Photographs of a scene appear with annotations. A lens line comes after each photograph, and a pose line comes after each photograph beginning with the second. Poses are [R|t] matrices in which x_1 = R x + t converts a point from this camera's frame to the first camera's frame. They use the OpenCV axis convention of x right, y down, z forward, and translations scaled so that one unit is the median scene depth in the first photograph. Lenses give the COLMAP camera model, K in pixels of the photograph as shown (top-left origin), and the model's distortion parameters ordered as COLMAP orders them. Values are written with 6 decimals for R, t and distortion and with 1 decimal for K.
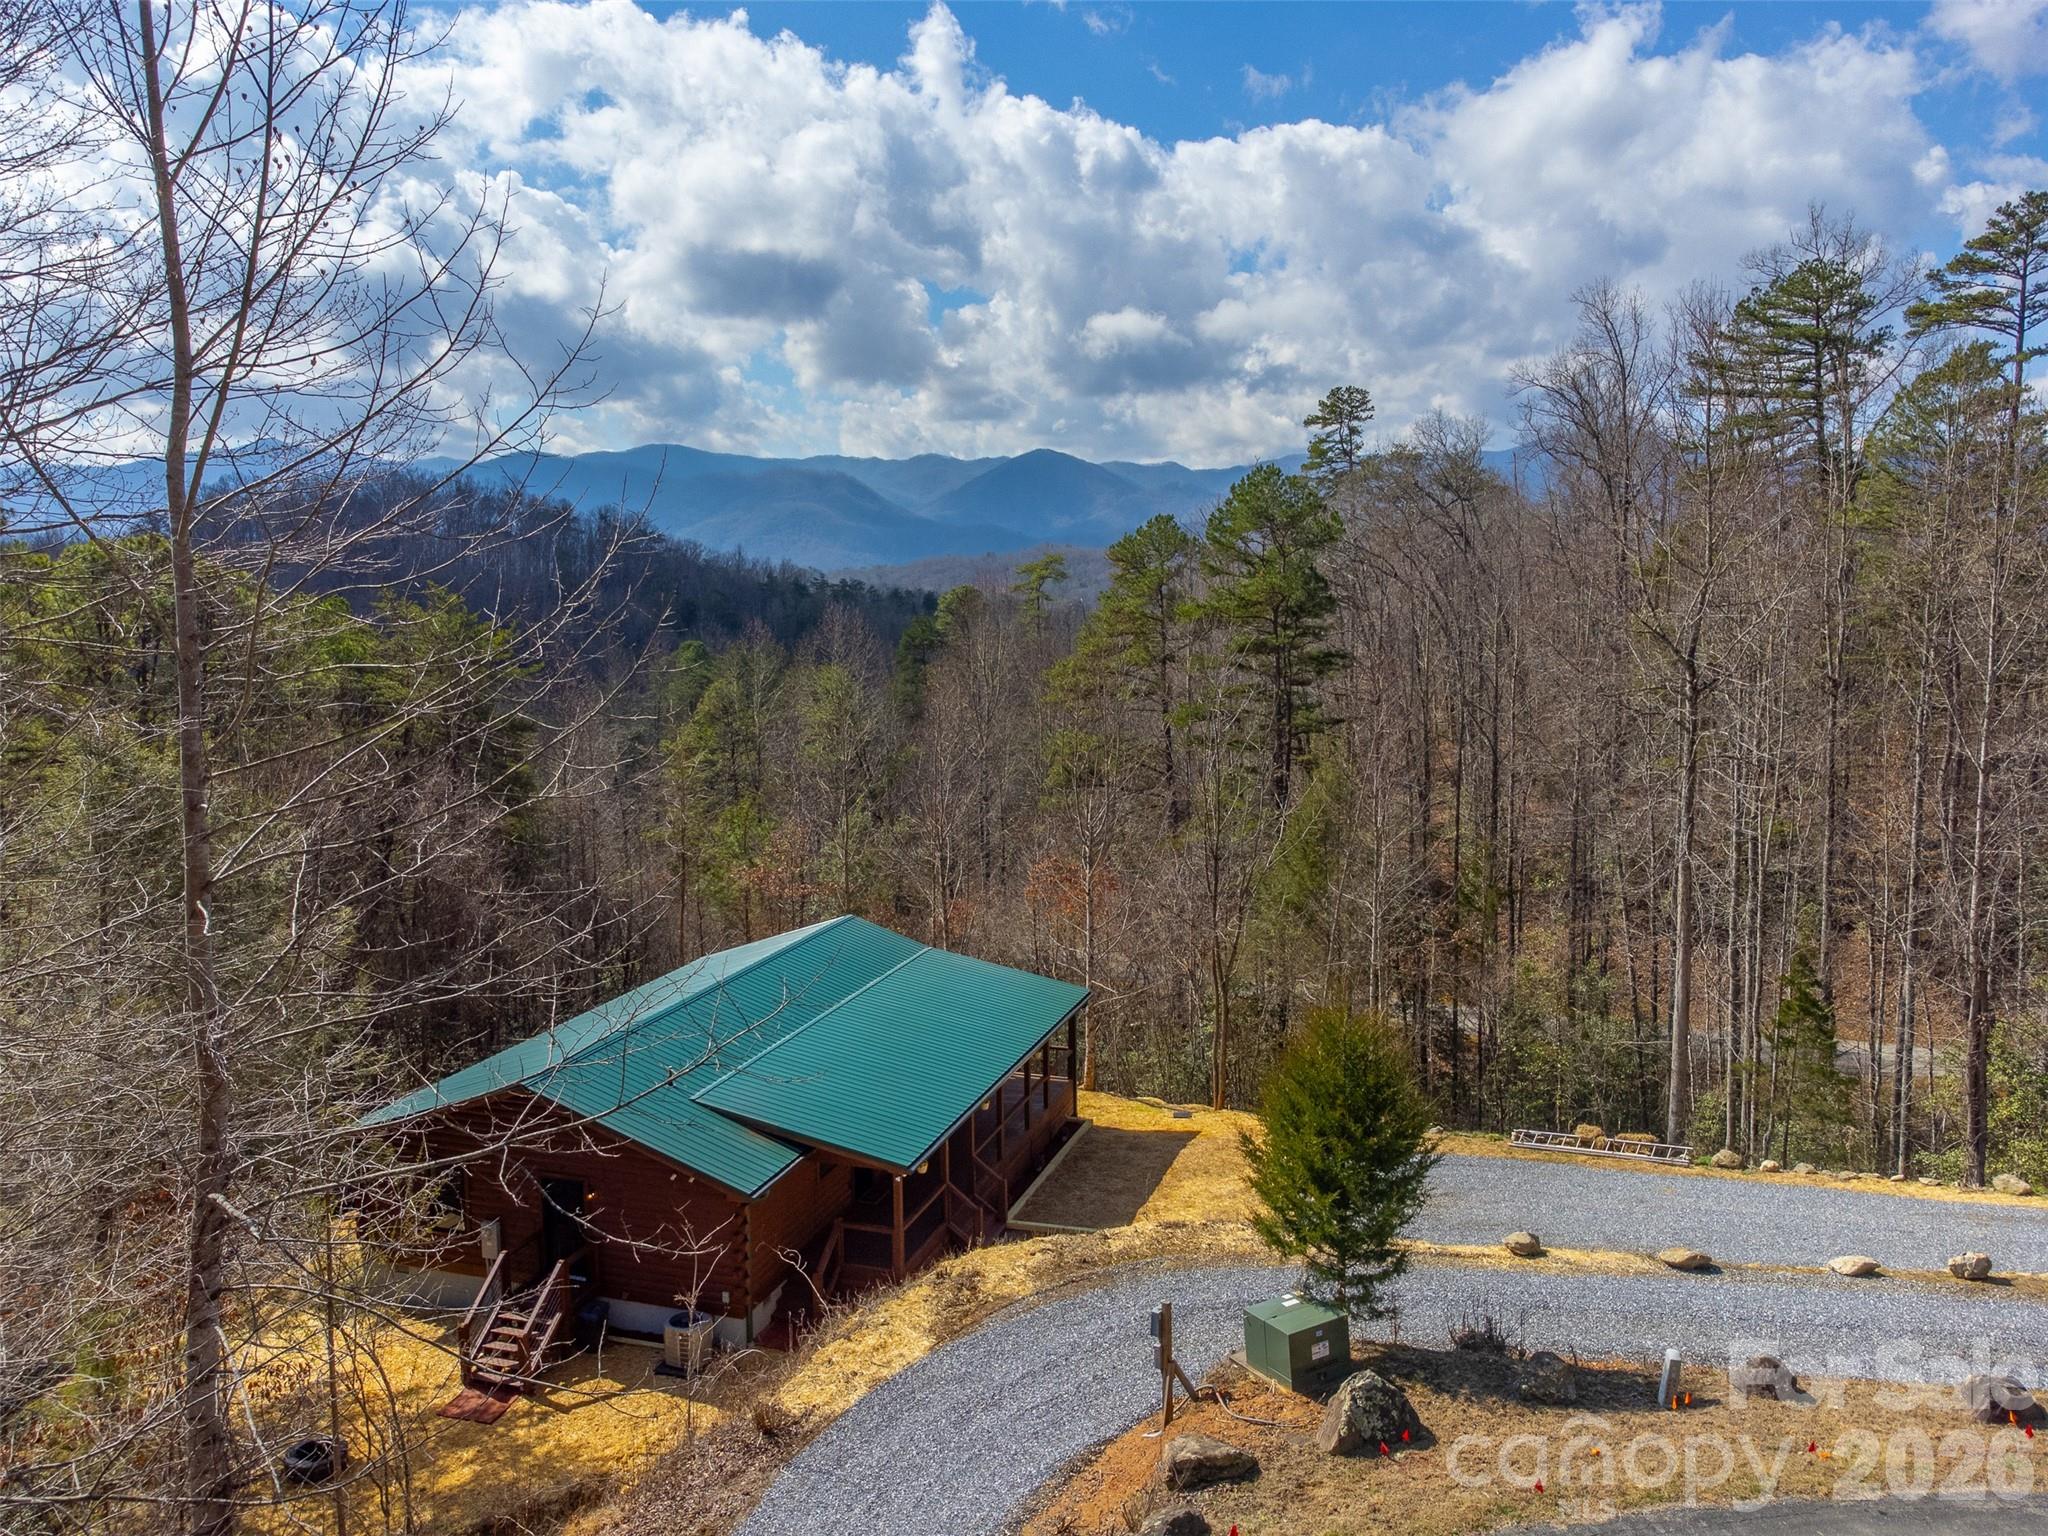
lens RADIAL K [[1628.3, 0, 1024.0], [0, 1628.3, 768.0], [0, 0, 1]] dist [0.020224, -0.005097]
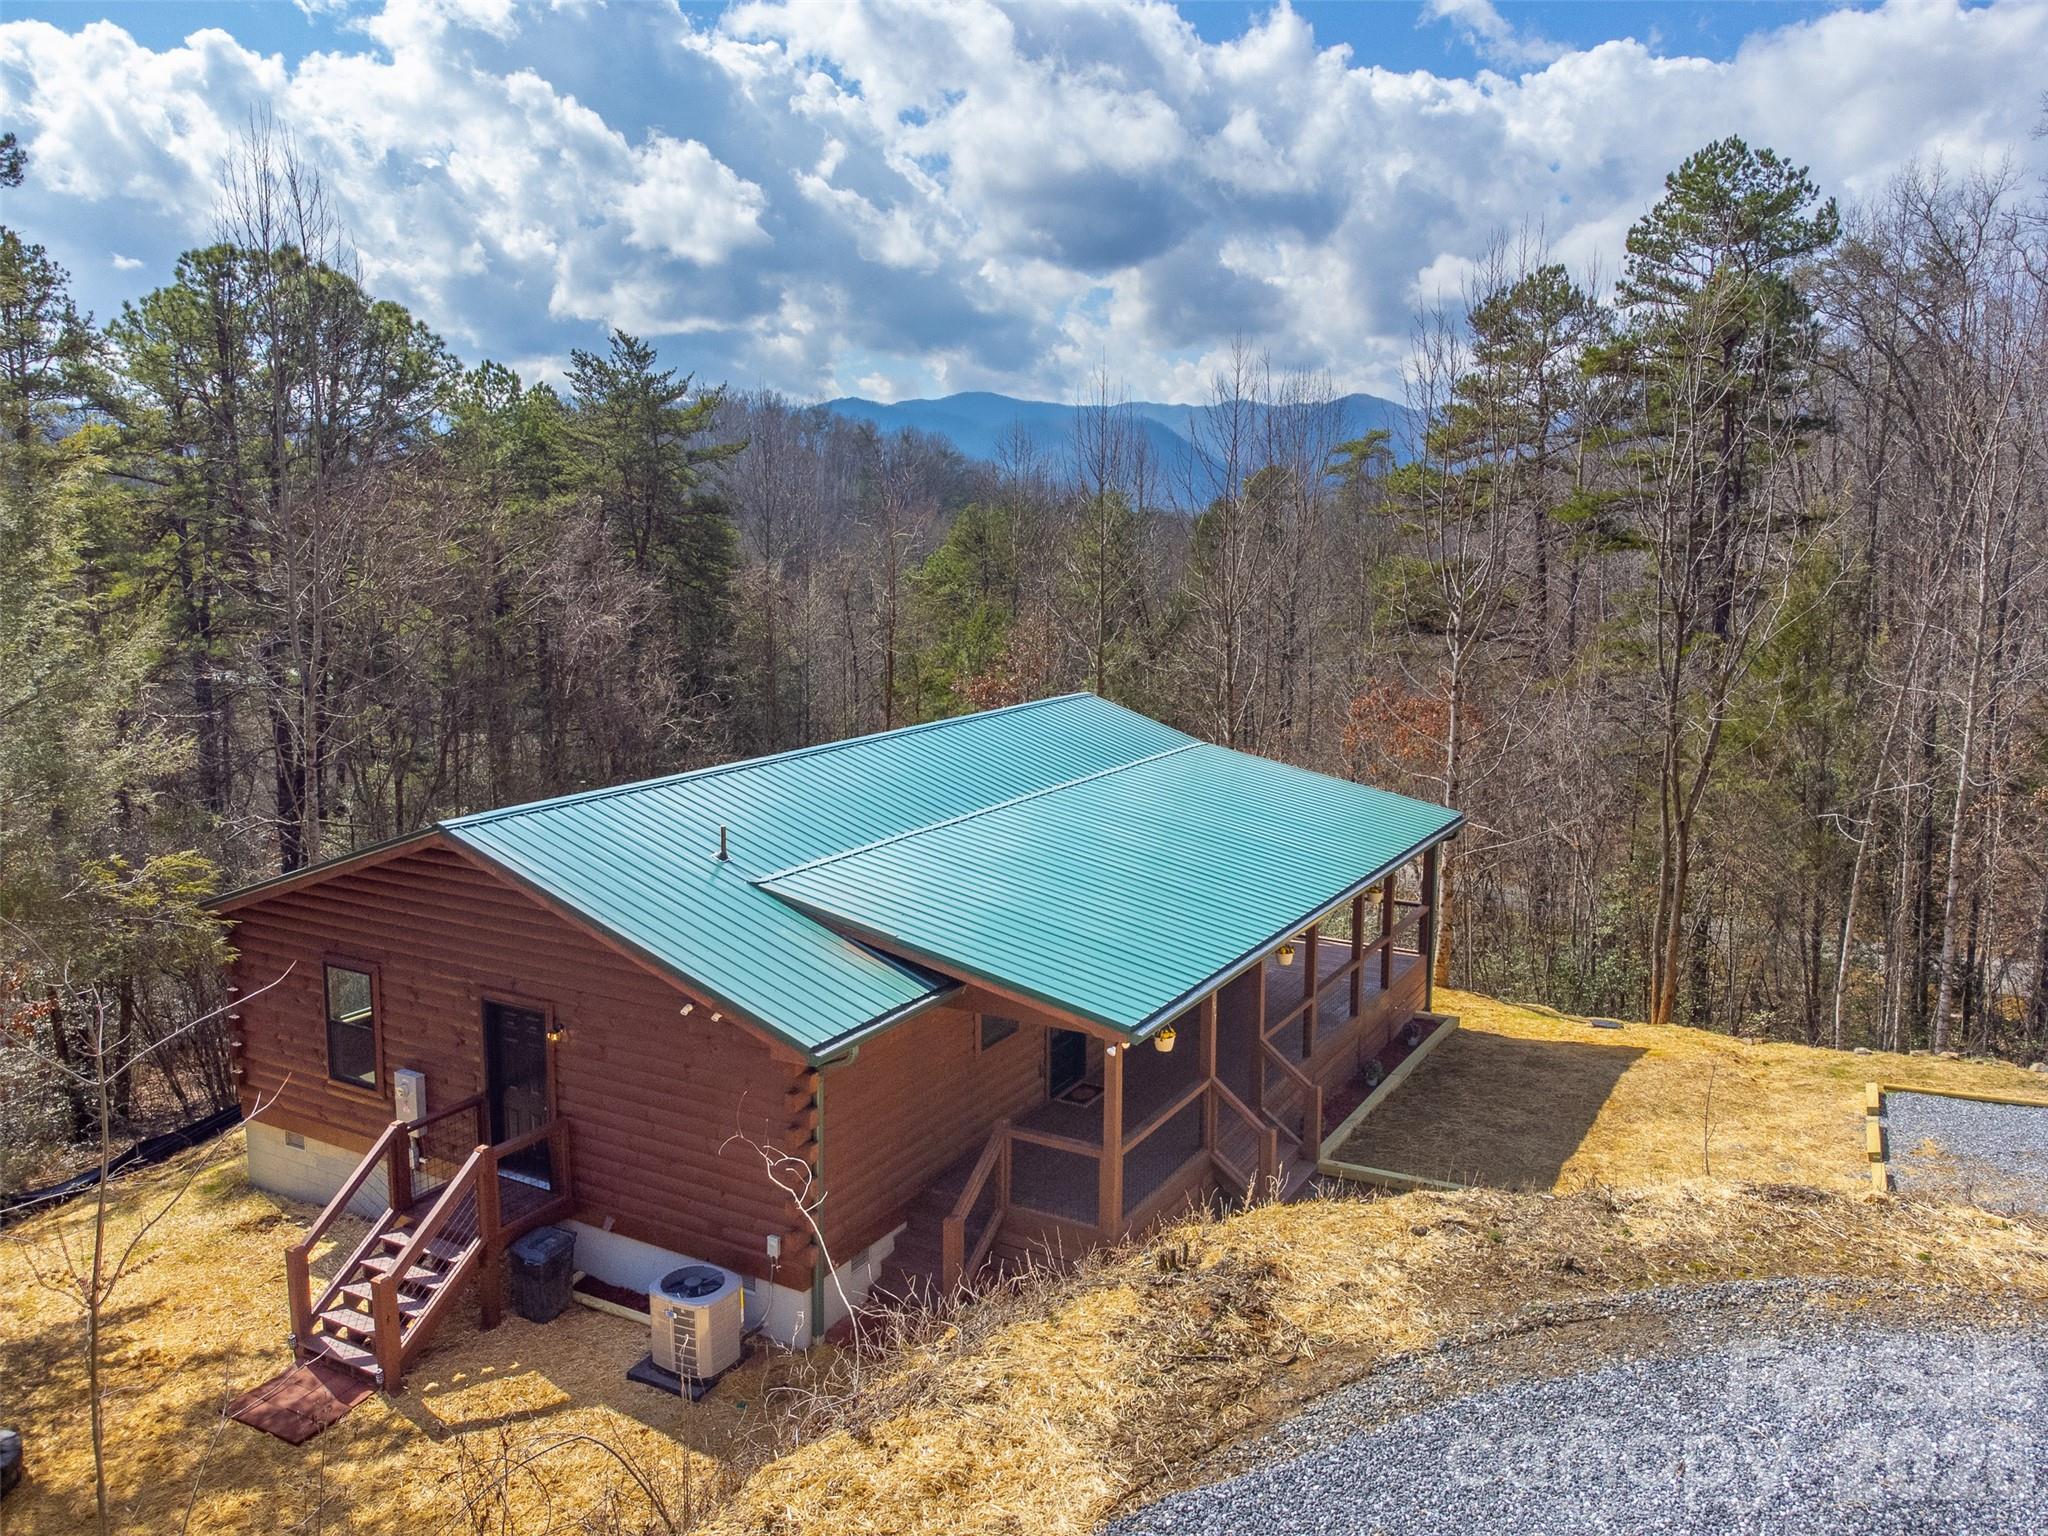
lens RADIAL K [[1584.7, 0, 984.5], [0, 1584.7, 763.5], [0, 0, 1]] dist [0.015970, 0.000529]
pose [[0.977303, 0.042730, -0.207492, -0.018060], [-0.038254, 0.998942, 0.025541, 0.154812], [0.208364, -0.017024, 0.977903, 0.522152]]
